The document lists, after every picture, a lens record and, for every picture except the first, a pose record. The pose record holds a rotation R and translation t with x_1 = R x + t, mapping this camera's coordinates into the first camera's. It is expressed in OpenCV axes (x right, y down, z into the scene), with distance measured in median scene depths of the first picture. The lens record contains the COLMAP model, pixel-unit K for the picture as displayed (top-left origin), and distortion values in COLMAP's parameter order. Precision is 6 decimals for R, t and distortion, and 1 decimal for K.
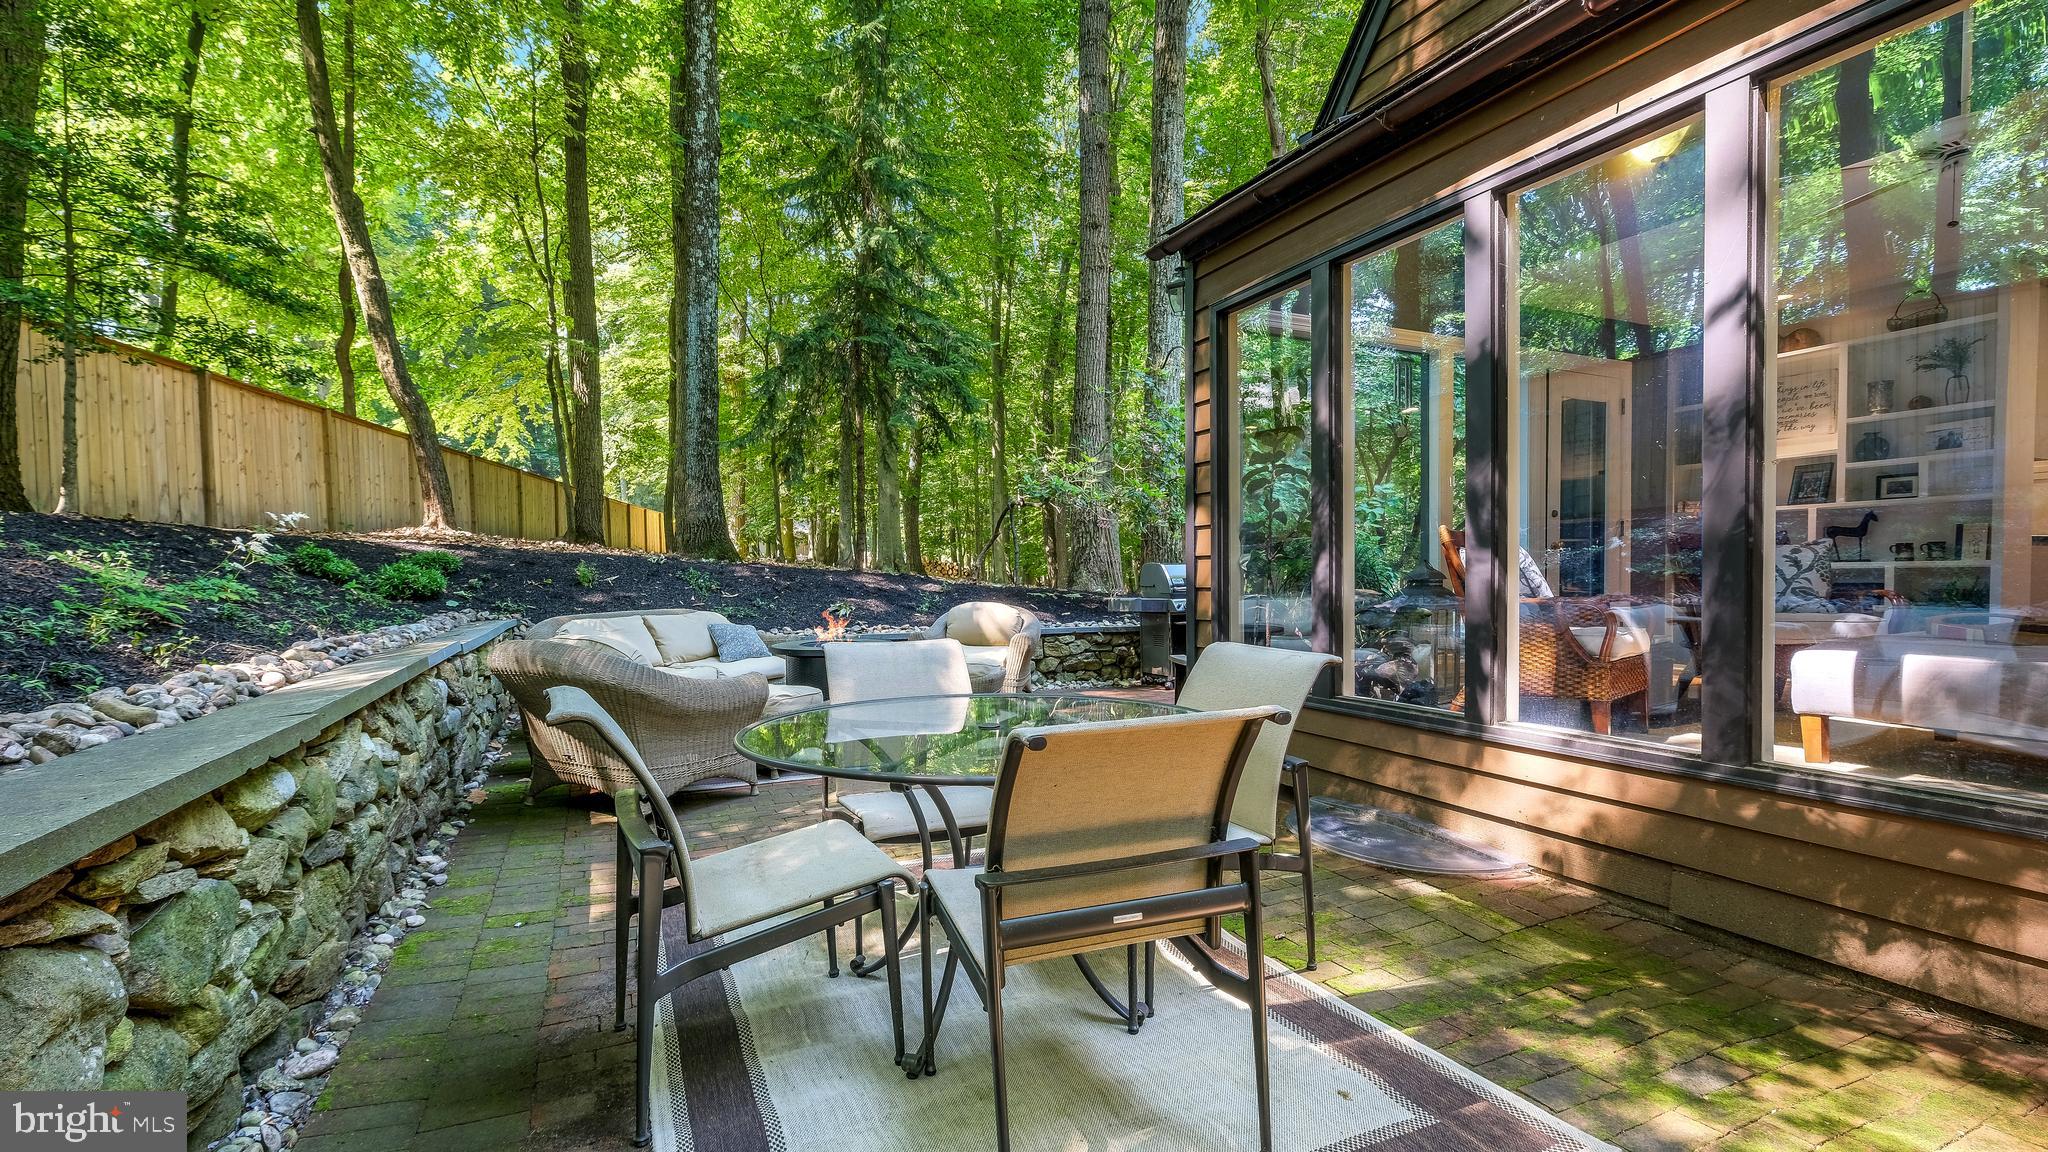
lens RADIAL K [[917.7, 0, 1011.1], [0, 917.7, 608.0], [0, 0, 1]] dist [0.001635, 0.000808]
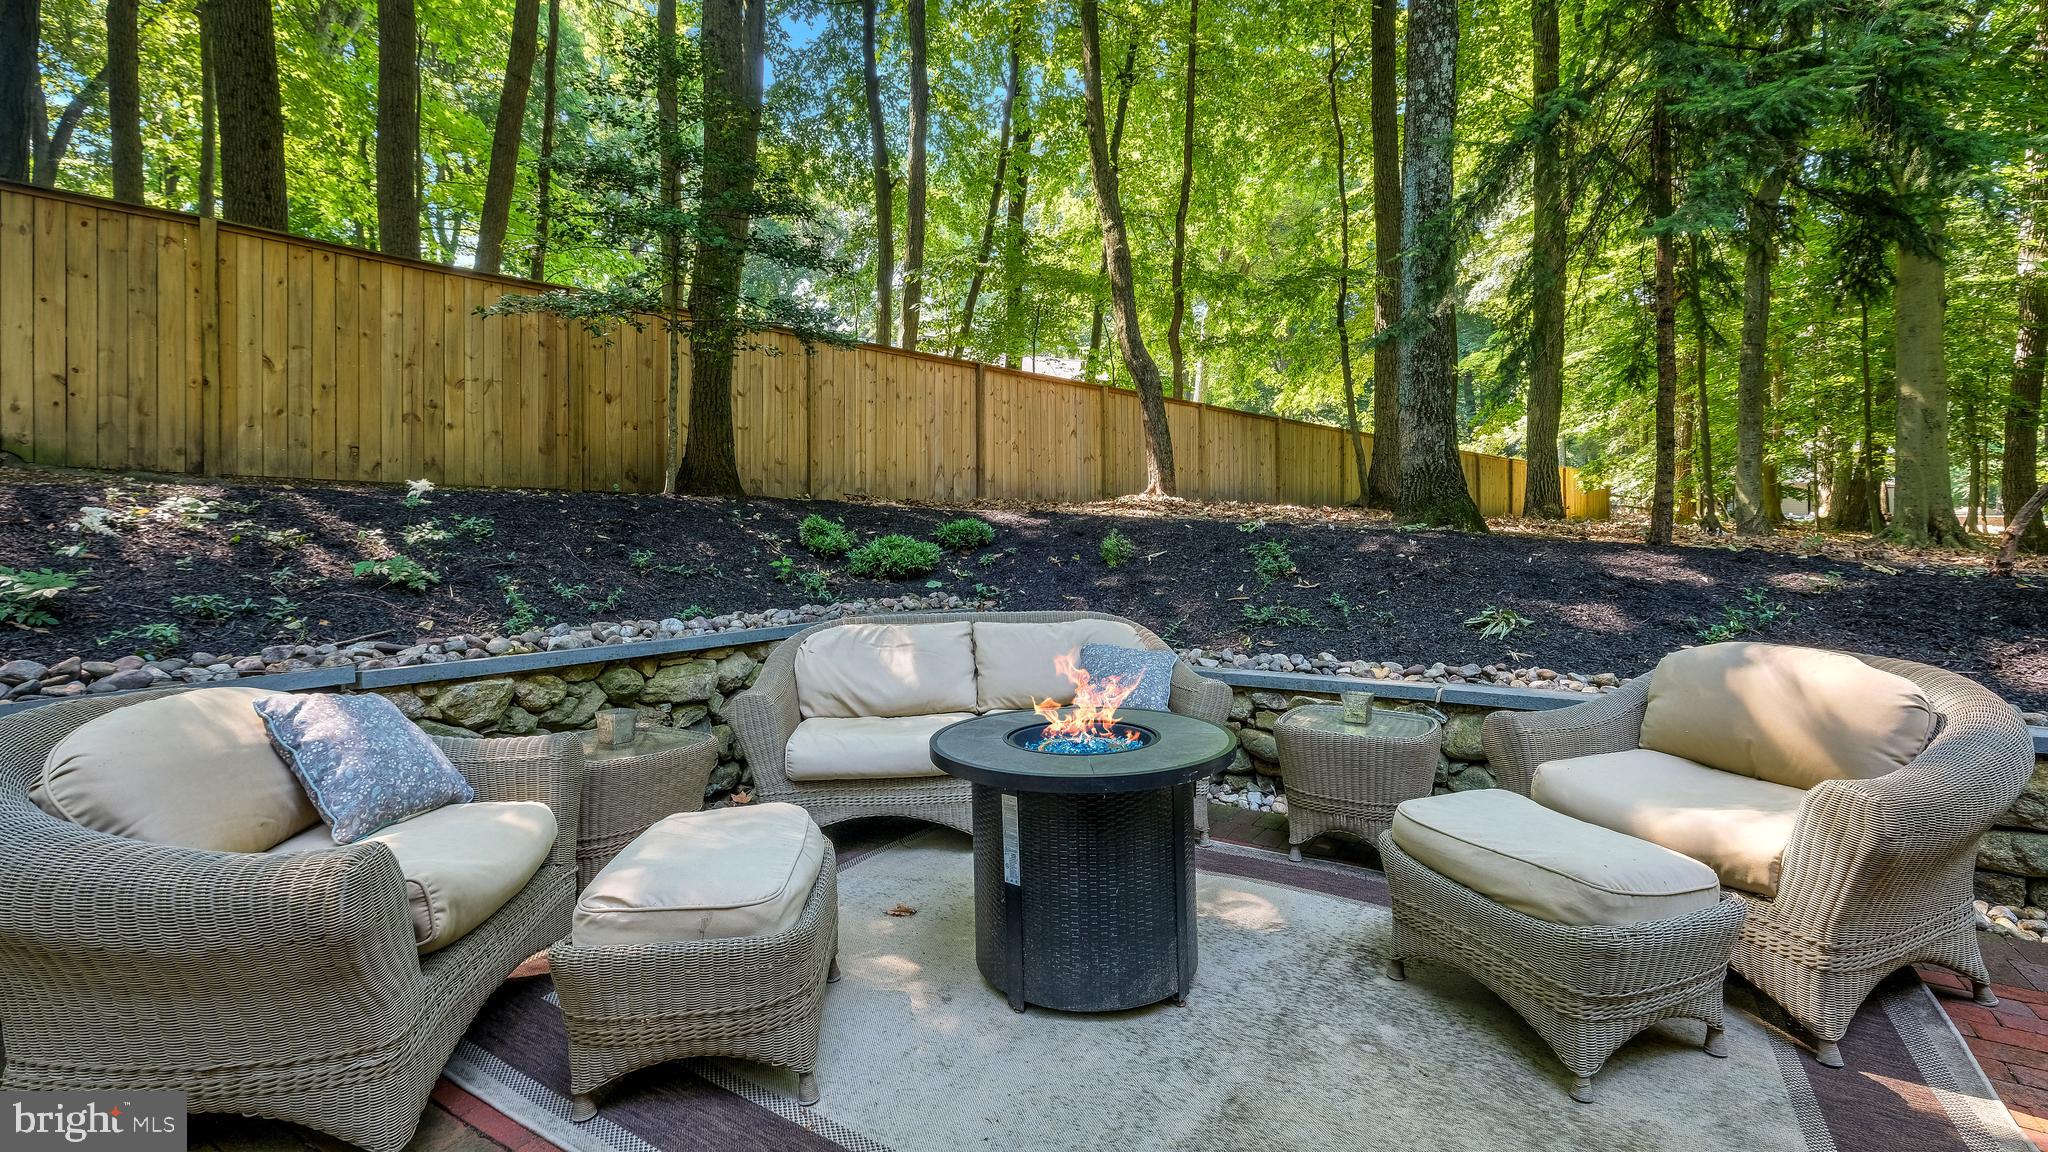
lens RADIAL K [[894.6, 0, 1023.6], [0, 894.6, 540.9], [0, 0, 1]] dist [0.004030, -0.000509]
pose [[0.550995, 0.002055, -0.834506, 0.060882], [-0.031201, 0.999348, -0.018140, -0.019874], [0.833925, 0.036033, 0.550700, 0.389711]]
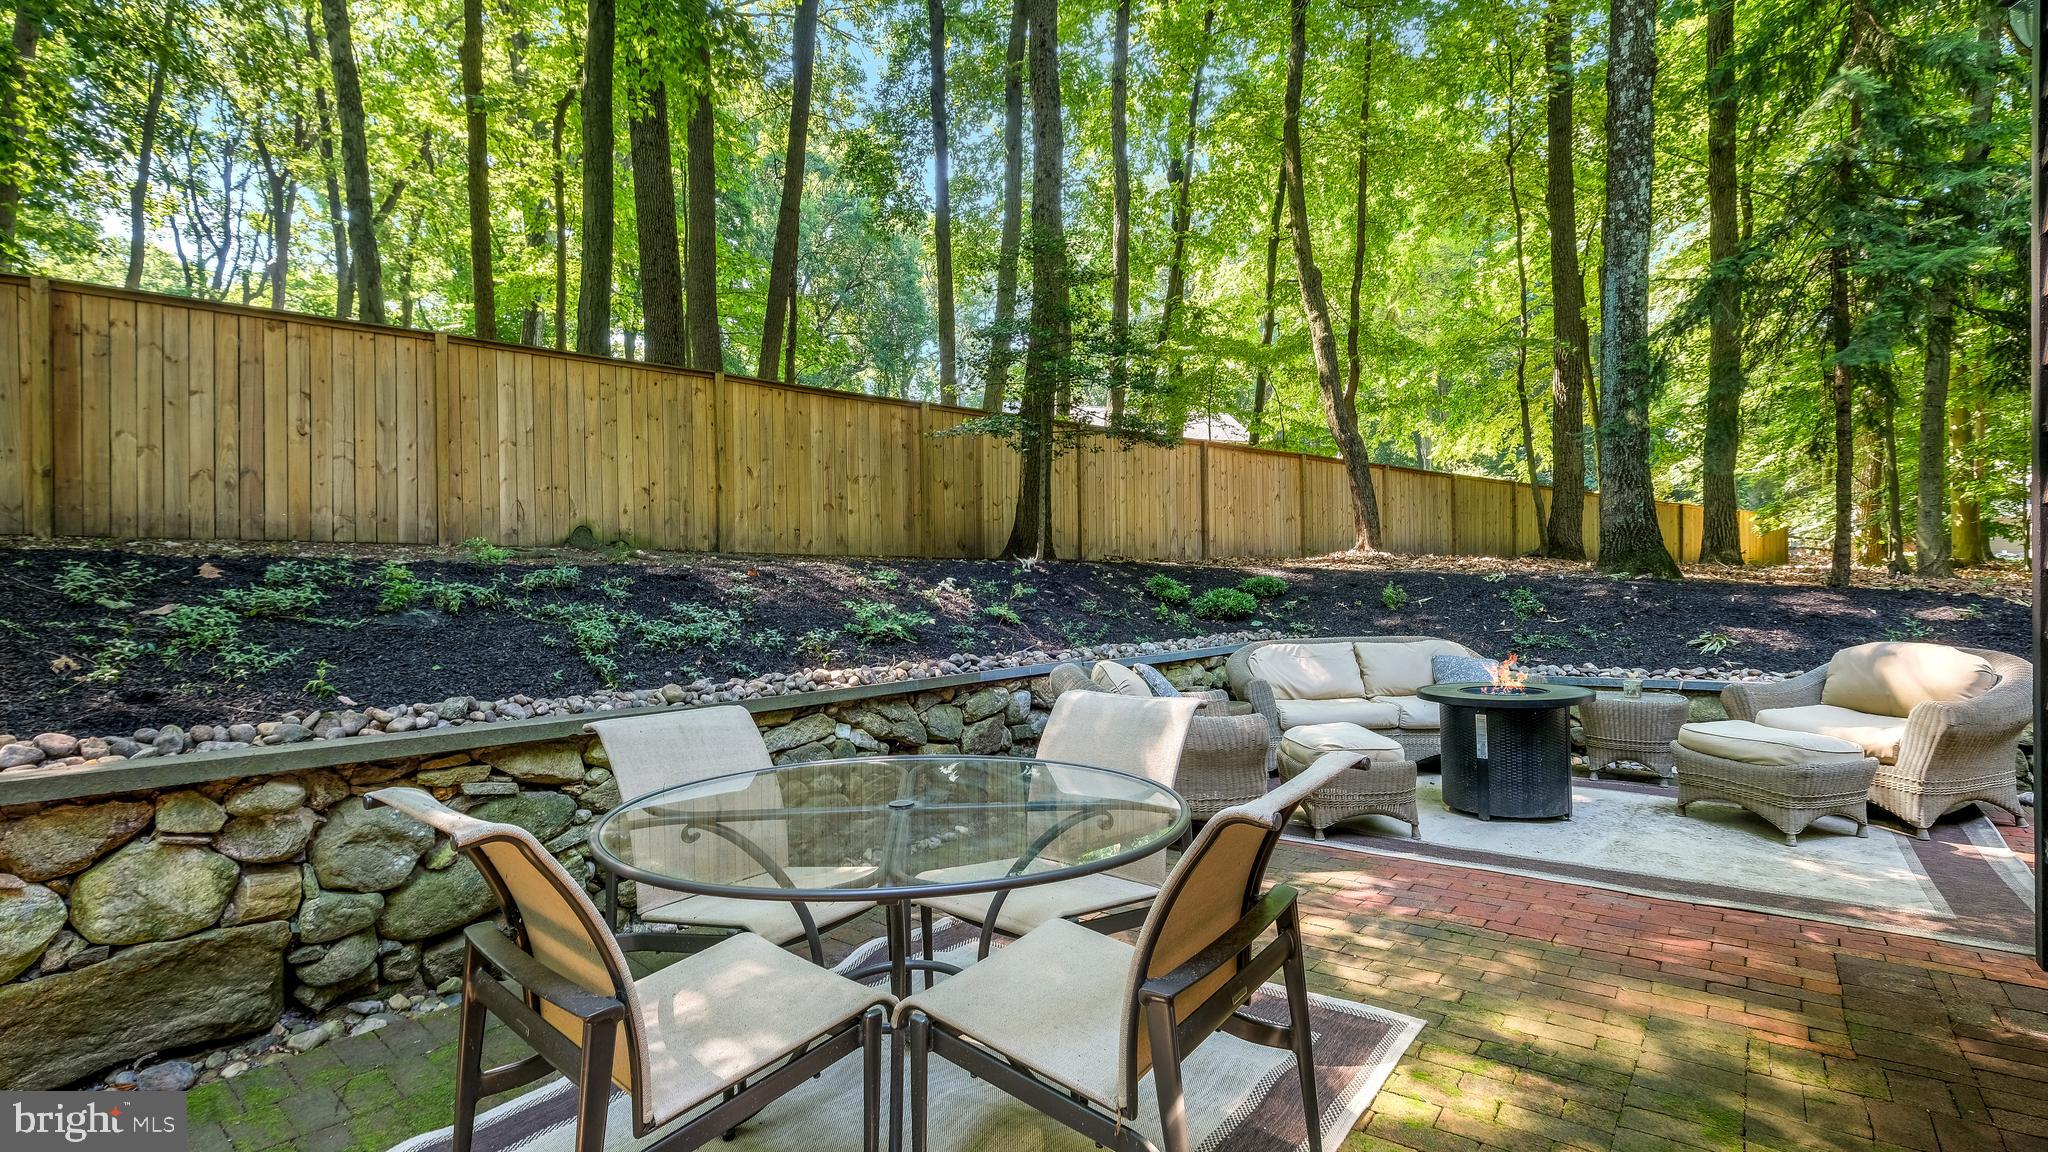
lens RADIAL K [[917.7, 0, 1011.1], [0, 917.7, 608.0], [0, 0, 1]] dist [0.001635, 0.000808]
pose [[0.446537, 0.009763, -0.894712, 0.161278], [-0.019904, 0.999801, 0.000976, -0.011921], [0.894544, 0.017372, 0.446642, 0.142902]]
